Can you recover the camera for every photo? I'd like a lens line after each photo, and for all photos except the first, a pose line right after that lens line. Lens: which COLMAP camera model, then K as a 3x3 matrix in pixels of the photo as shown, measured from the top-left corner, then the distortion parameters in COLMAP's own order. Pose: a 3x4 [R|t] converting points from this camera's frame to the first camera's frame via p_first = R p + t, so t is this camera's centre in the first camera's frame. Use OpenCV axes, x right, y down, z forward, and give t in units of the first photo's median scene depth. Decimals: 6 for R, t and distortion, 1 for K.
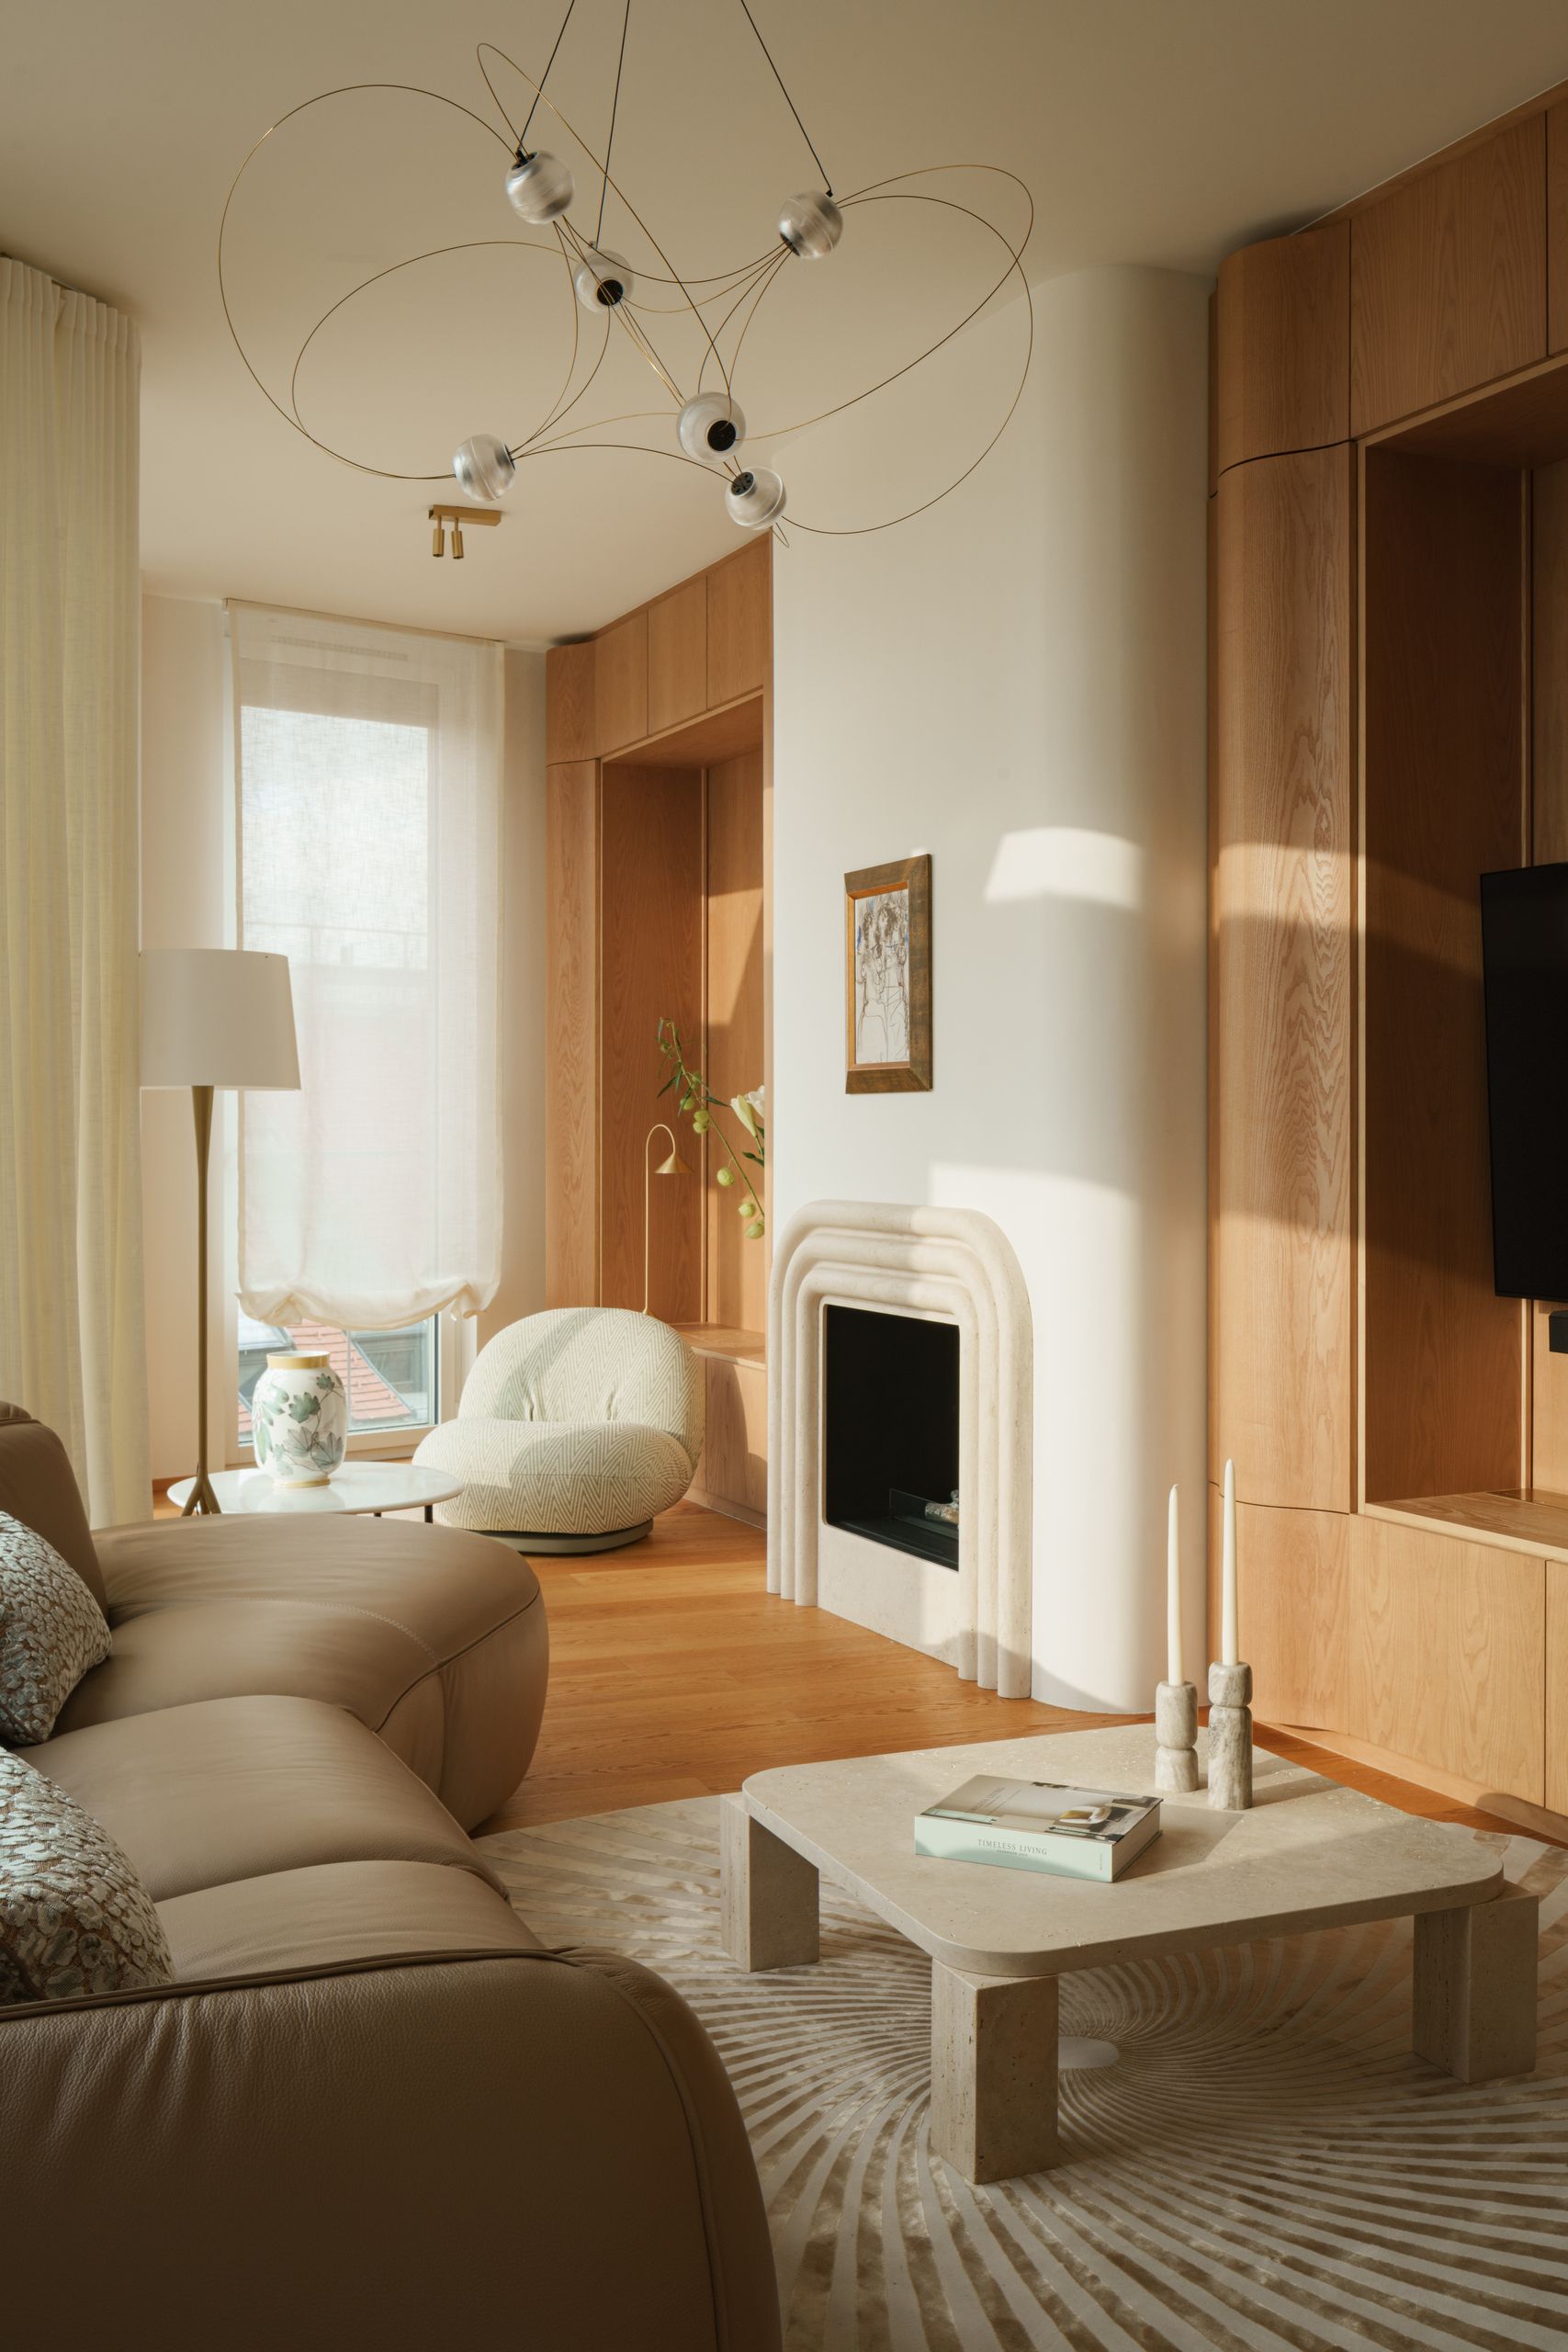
lens RADIAL K [[1606.9, 0, 784.0], [0, 1606.9, 1176.0], [0, 0, 1]] dist [0.001531, 0.000185]
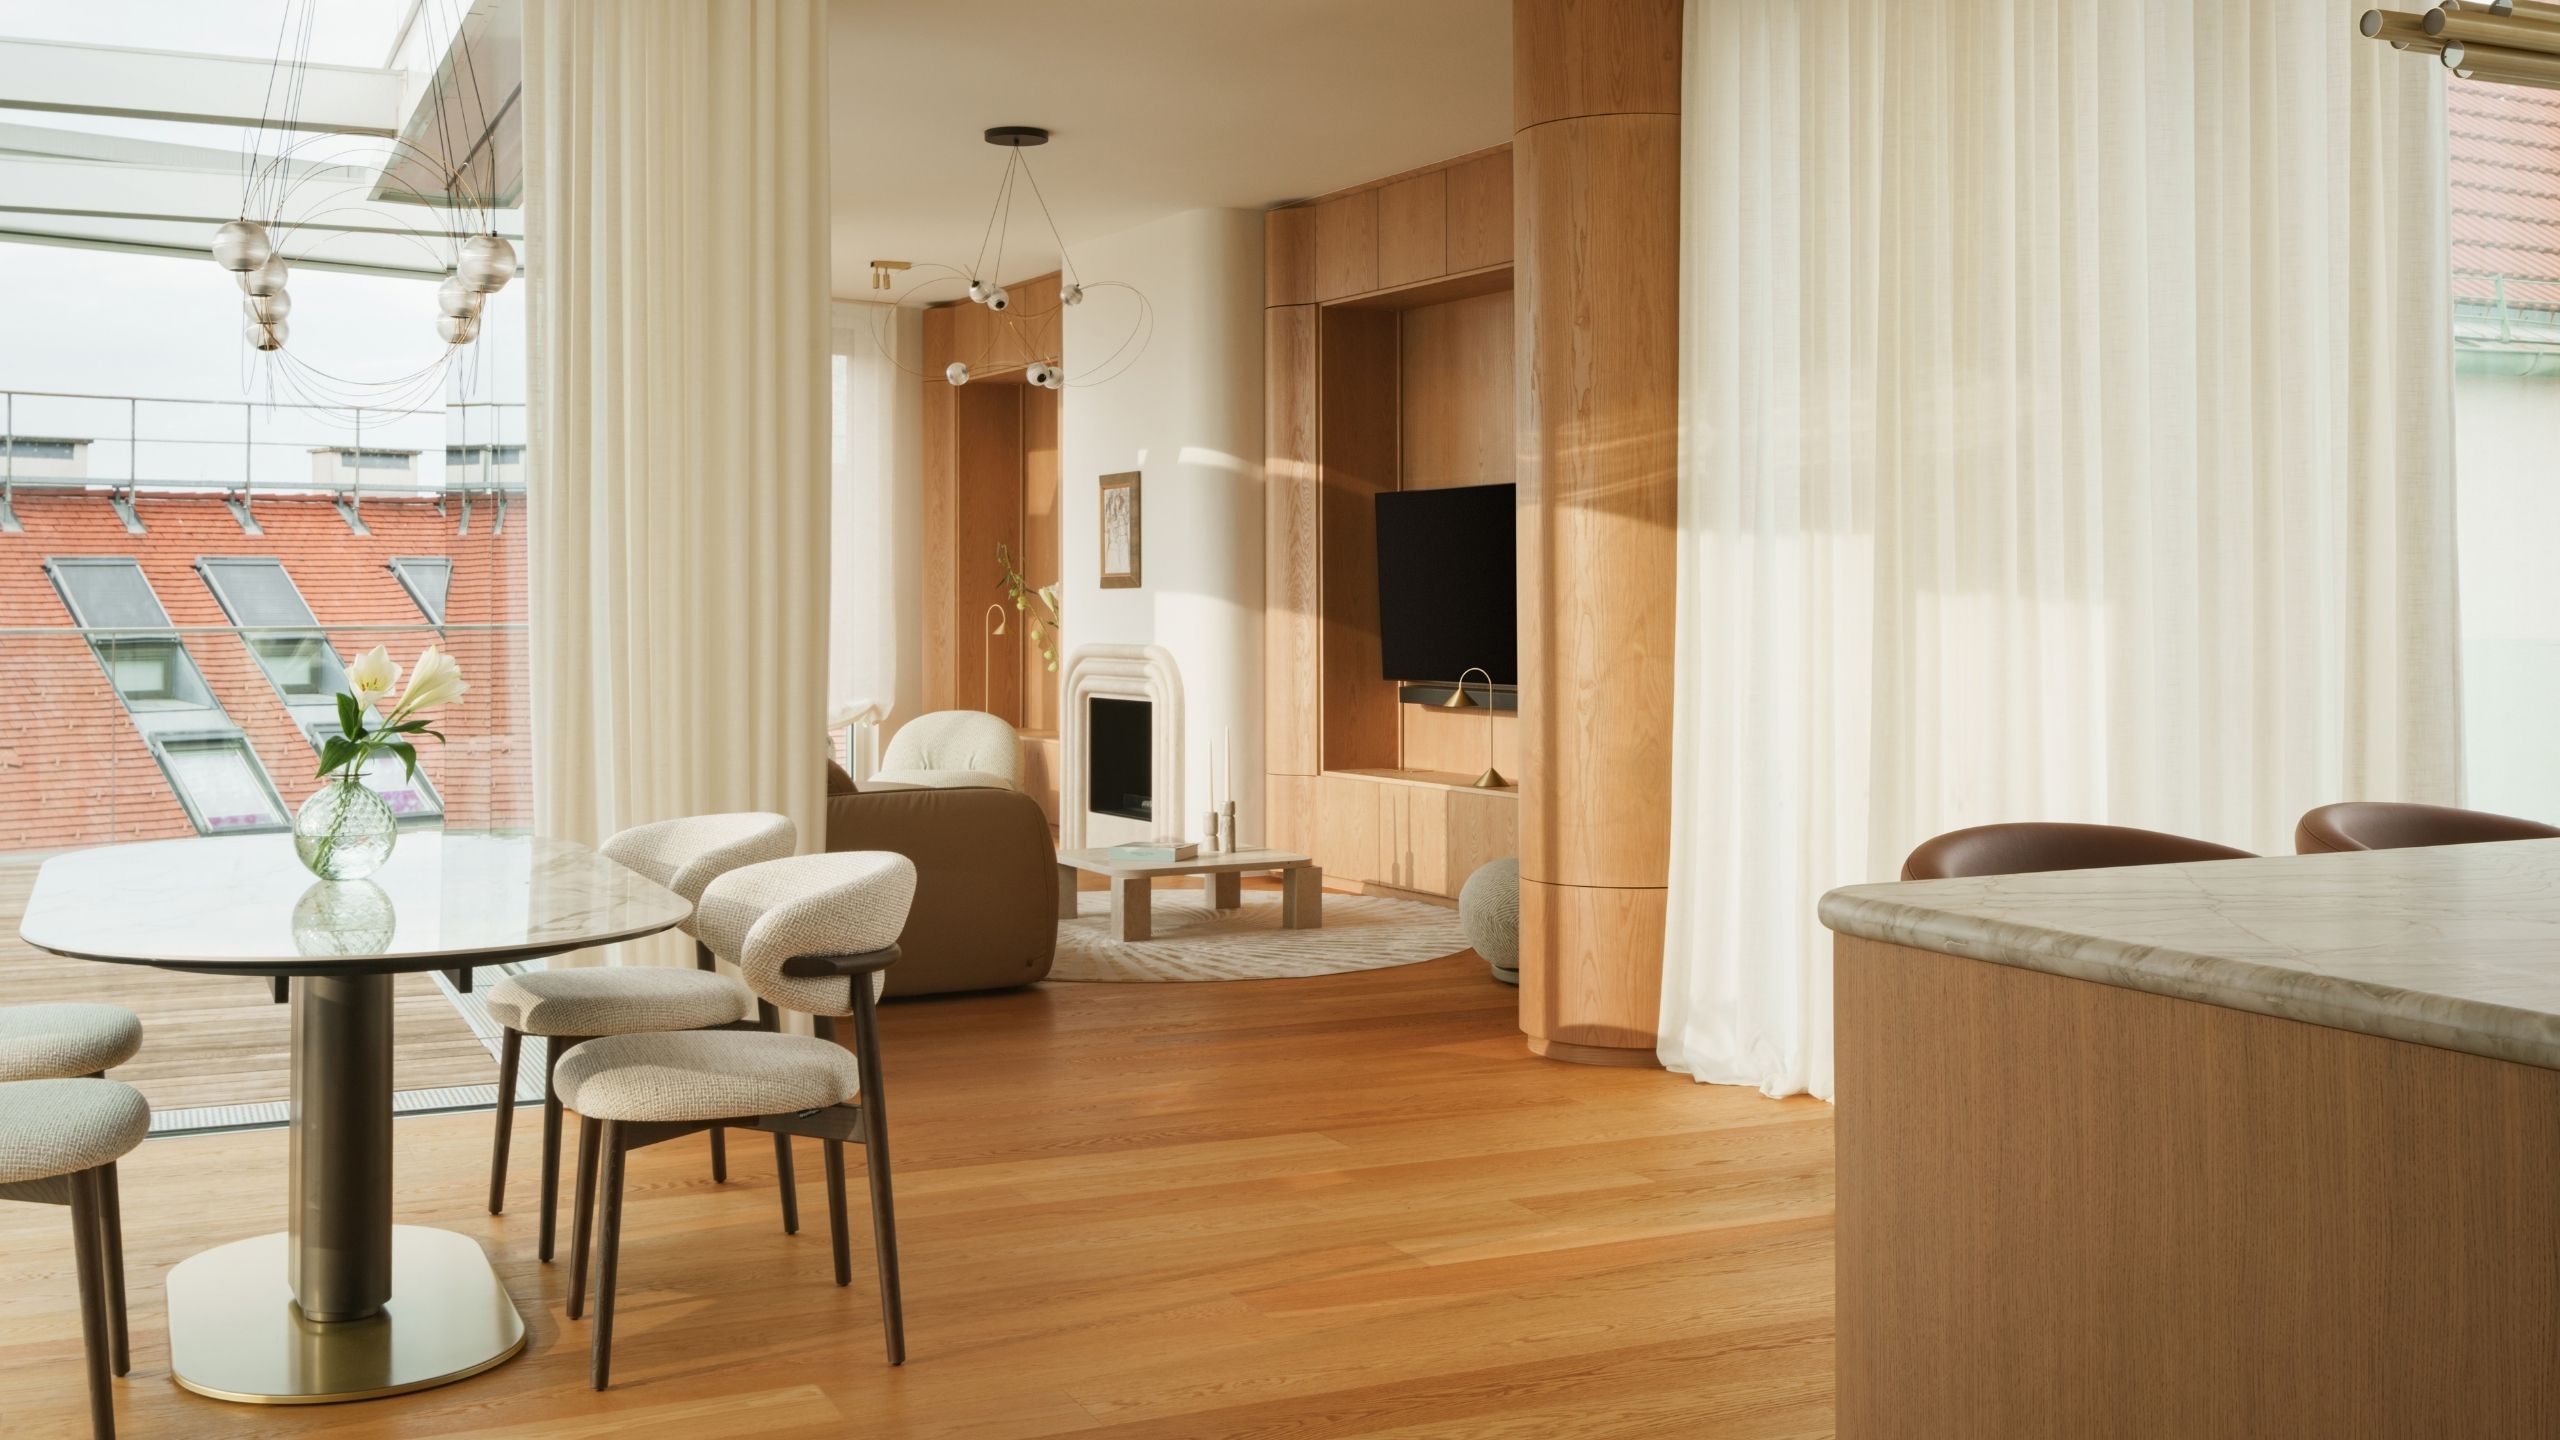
lens RADIAL K [[3092.7, 0, 1280.0], [0, 3092.7, 720.0], [0, 0, 1]] dist [0.000688, 0.001454]
pose [[0.998551, -0.001152, 0.053804, 0.052524], [0.001017, 0.999996, 0.002551, 0.095160], [-0.053807, -0.002492, 0.998548, -2.648080]]
